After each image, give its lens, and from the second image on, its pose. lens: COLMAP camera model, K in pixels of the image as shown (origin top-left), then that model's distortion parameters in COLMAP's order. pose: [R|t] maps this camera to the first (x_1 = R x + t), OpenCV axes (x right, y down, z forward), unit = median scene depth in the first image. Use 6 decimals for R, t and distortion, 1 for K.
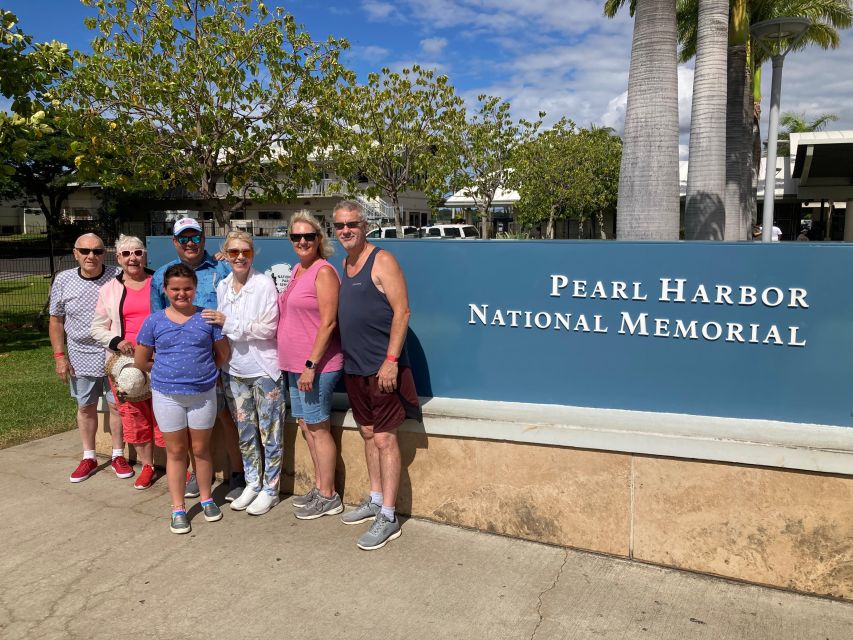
lens RADIAL K [[554.7, 0, 436.4], [0, 554.7, 319.3], [0, 0, 1]] dist [0.005334, 0.004599]
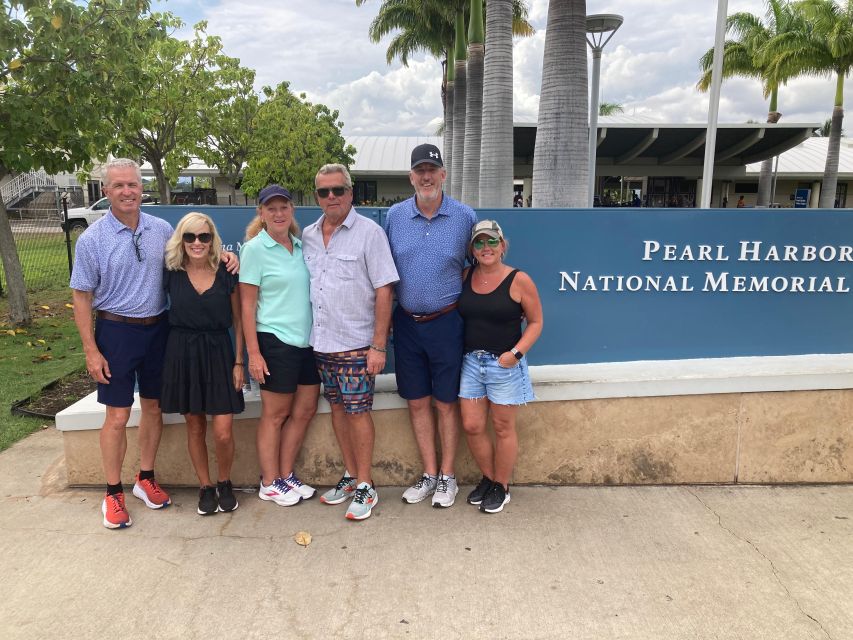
lens RADIAL K [[554.7, 0, 436.4], [0, 554.7, 319.3], [0, 0, 1]] dist [0.005334, 0.004599]
pose [[0.932395, -0.072806, 0.354033, -0.595633], [0.055070, 0.996682, 0.059931, -0.016288], [-0.357222, -0.036383, 0.933311, 0.139516]]
